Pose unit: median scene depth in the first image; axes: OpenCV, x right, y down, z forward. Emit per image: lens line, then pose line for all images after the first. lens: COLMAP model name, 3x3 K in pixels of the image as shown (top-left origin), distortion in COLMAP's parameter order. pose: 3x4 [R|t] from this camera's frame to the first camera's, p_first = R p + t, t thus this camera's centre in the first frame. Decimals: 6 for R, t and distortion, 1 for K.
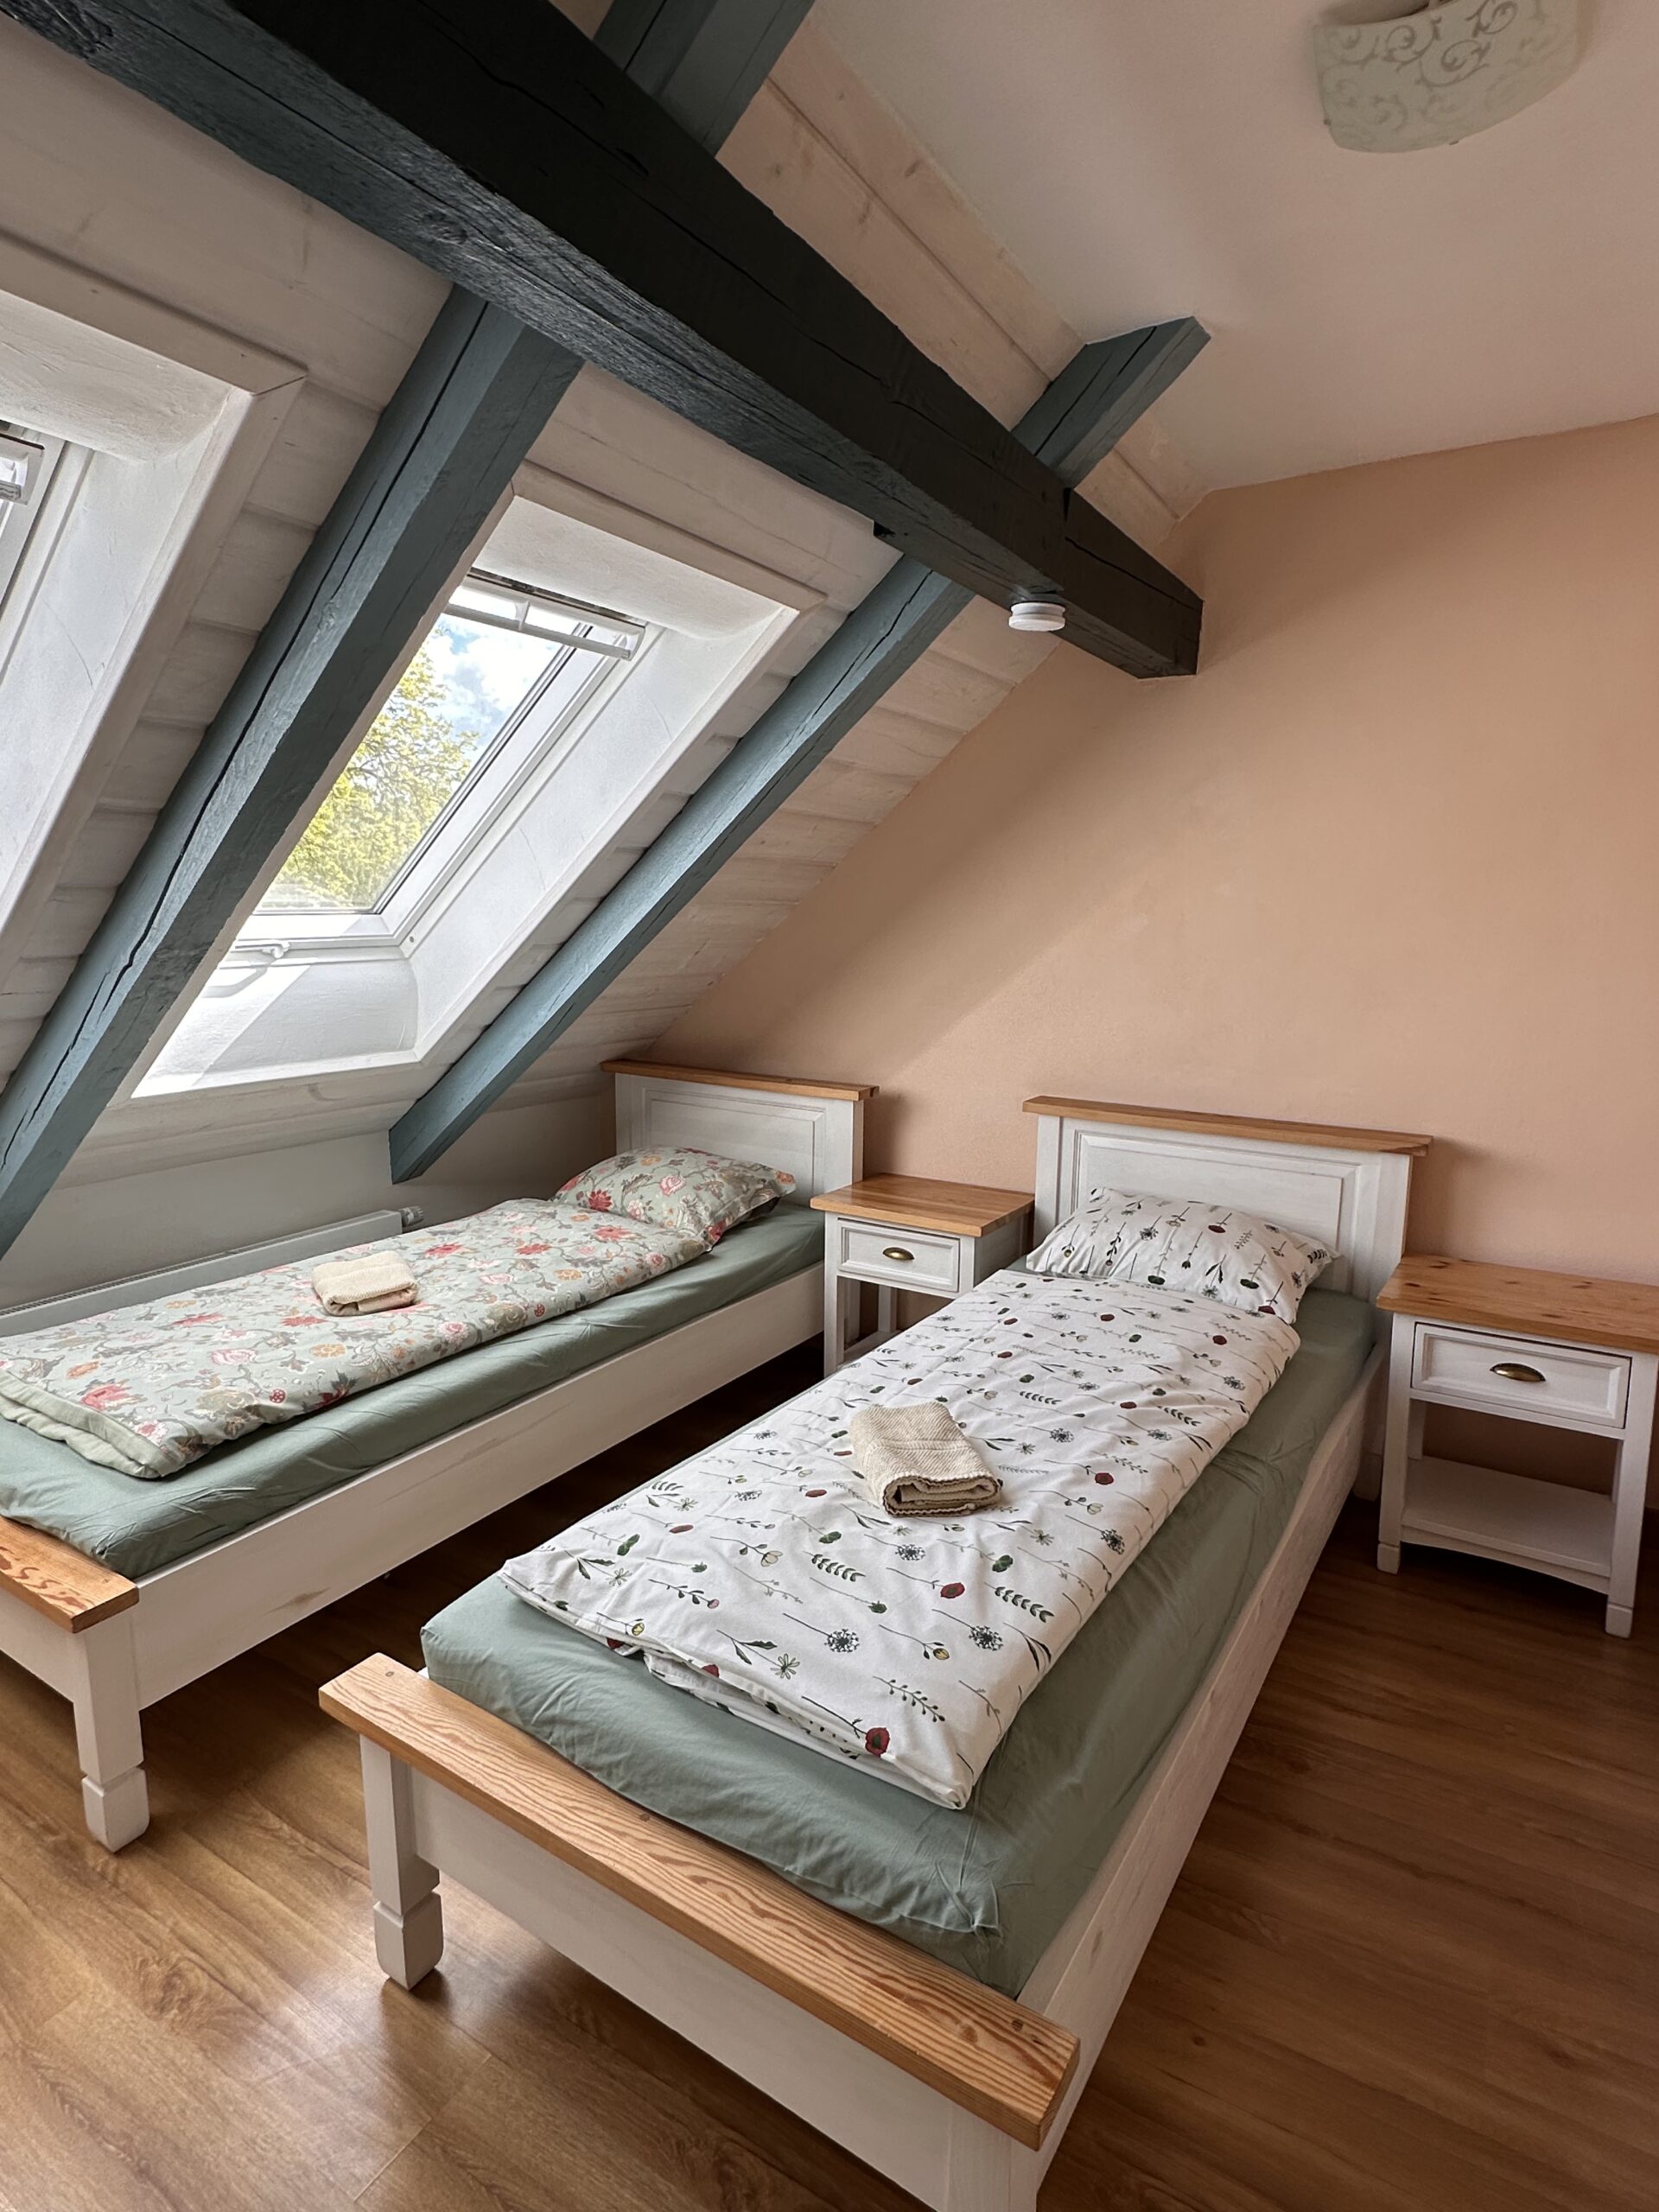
lens RADIAL K [[1165.8, 0, 822.7], [0, 1165.8, 1101.6], [0, 0, 1]] dist [-0.002311, 0.006374]
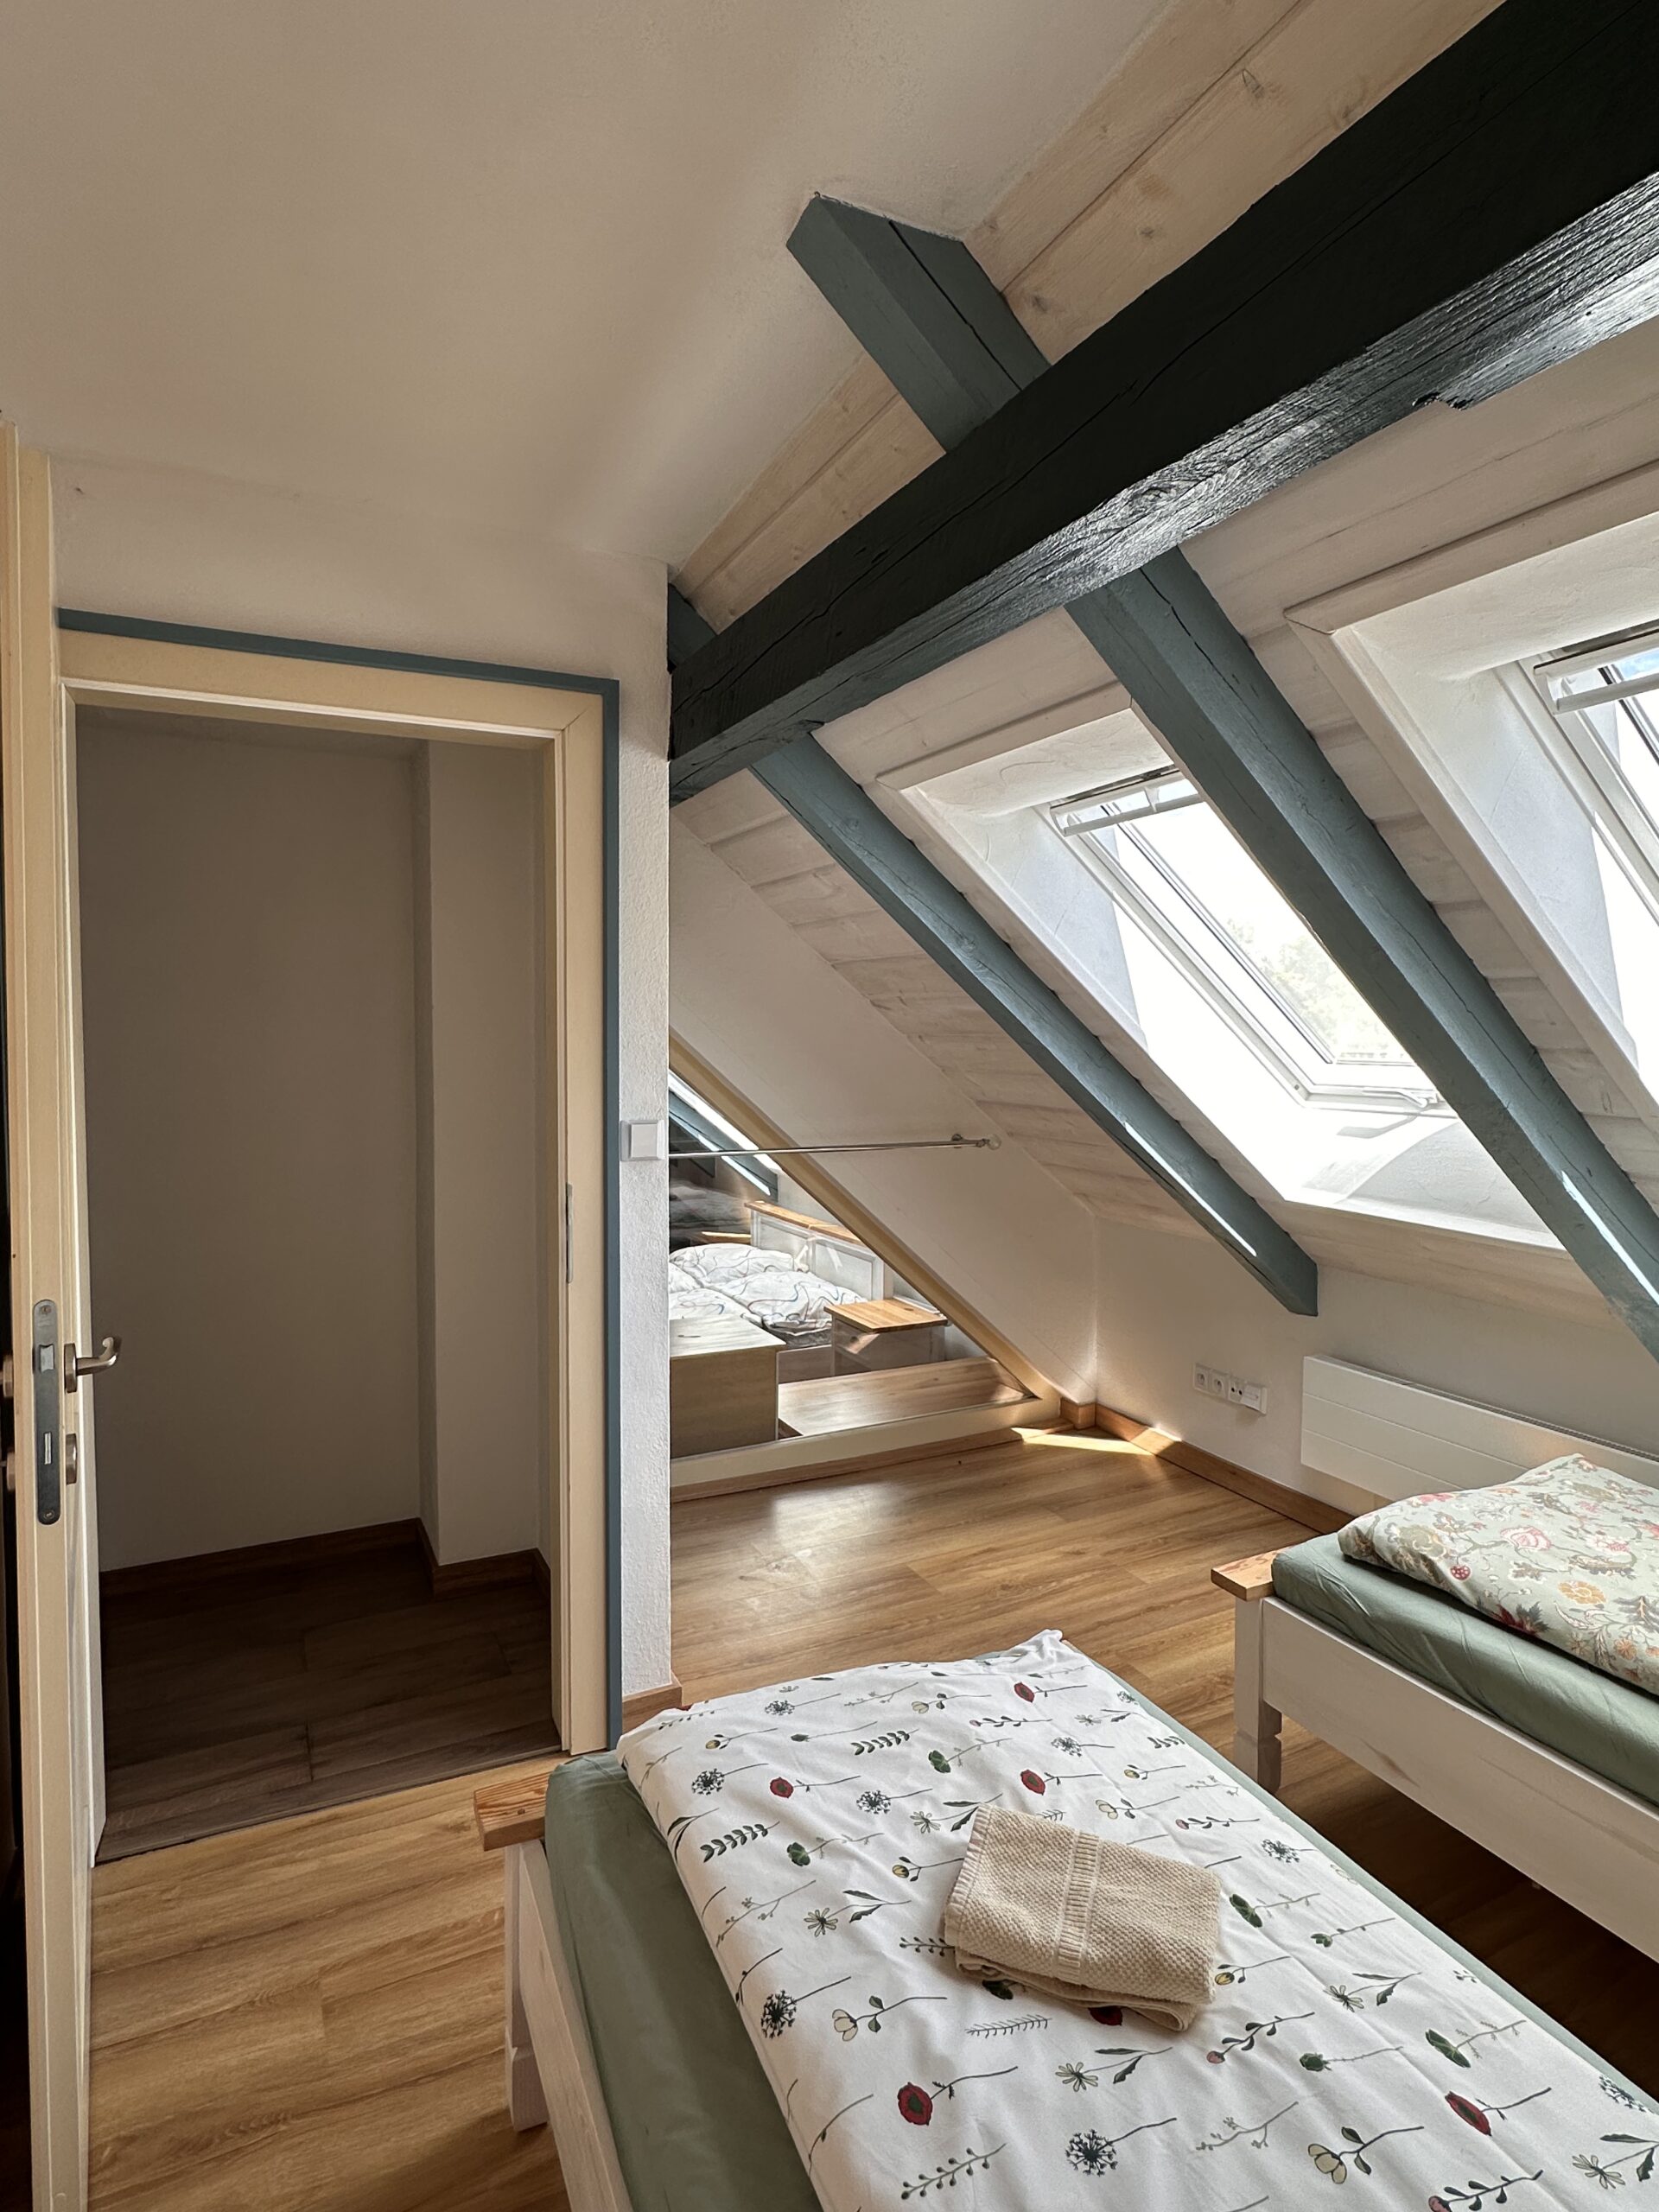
lens RADIAL K [[1165.8, 0, 822.9], [0, 1165.8, 1099.2], [0, 0, 1]] dist [-0.002311, 0.006374]
pose [[-0.535090, 0.033614, -0.844126, 0.658187], [-0.145566, 0.980594, 0.131322, -0.192509], [0.832159, 0.193145, -0.519813, 1.067030]]
